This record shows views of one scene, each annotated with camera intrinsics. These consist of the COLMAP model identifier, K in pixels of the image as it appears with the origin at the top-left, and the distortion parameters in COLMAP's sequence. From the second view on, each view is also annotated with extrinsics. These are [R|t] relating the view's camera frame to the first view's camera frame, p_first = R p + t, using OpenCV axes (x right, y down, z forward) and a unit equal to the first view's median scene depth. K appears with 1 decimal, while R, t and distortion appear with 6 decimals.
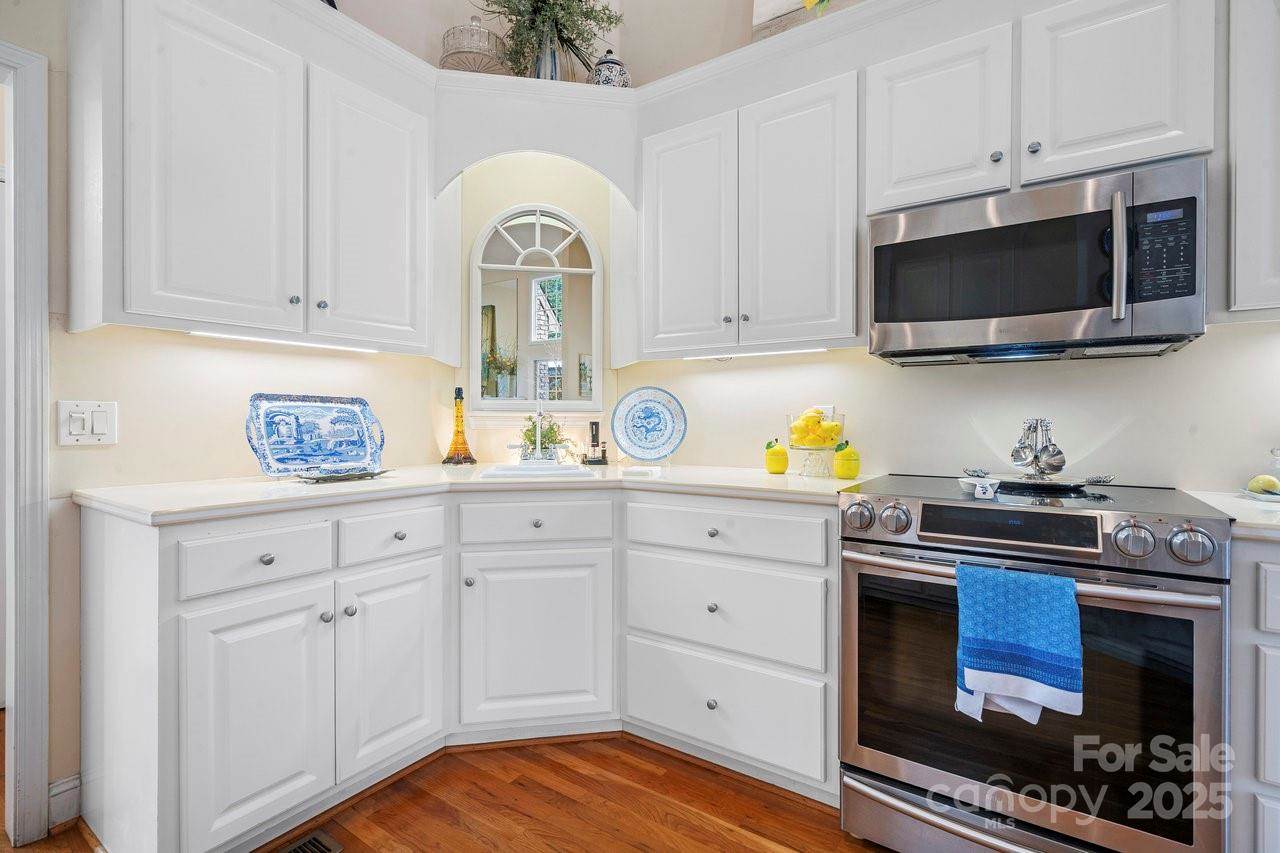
lens RADIAL K [[597.8, 0, 642.2], [0, 597.8, 414.6], [0, 0, 1]] dist [-0.001133, -0.000426]
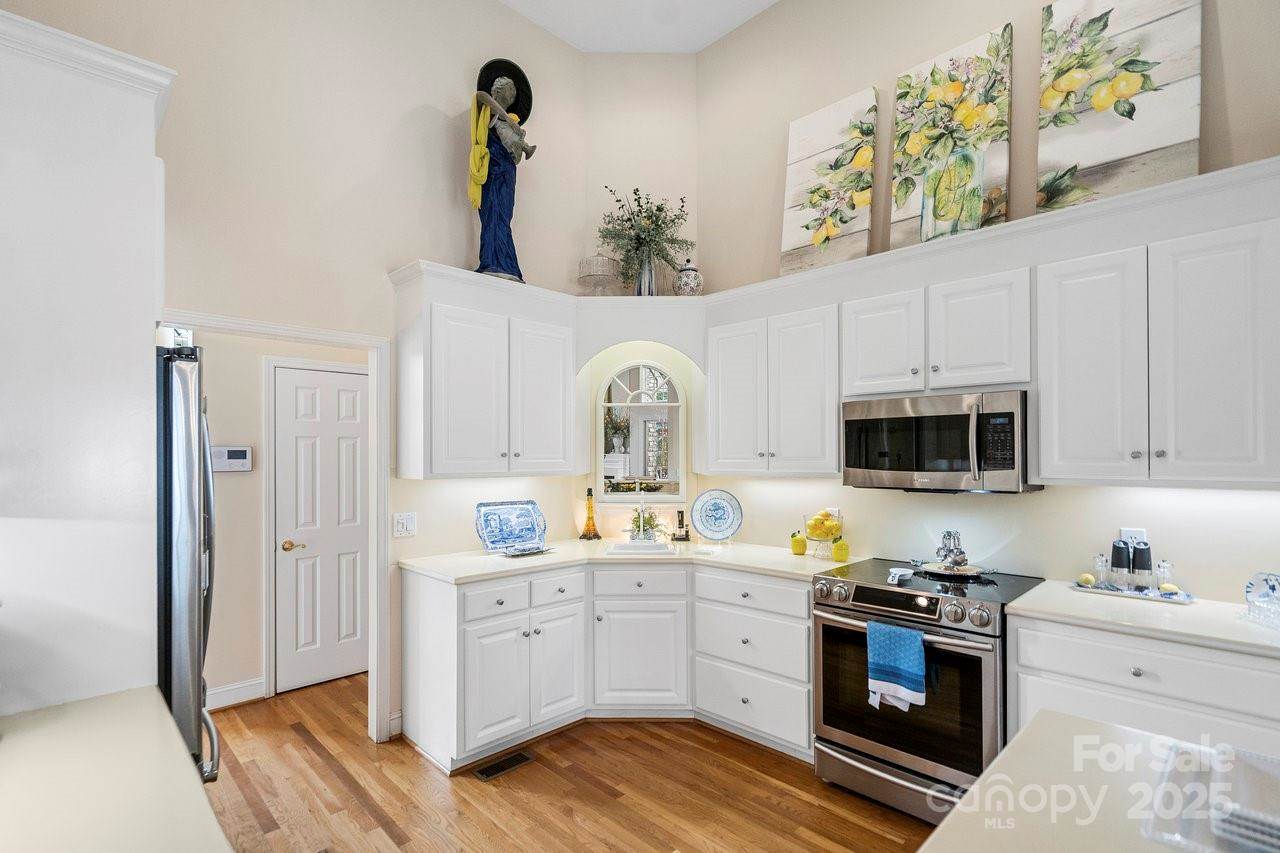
lens RADIAL K [[597.8, 0, 643.8], [0, 597.8, 452.3], [0, 0, 1]] dist [-0.001133, -0.000426]
pose [[0.983044, -0.005250, -0.183296, 0.148705], [0.004413, 0.999978, -0.004973, -0.185082], [0.183318, 0.004079, 0.983045, -0.656700]]
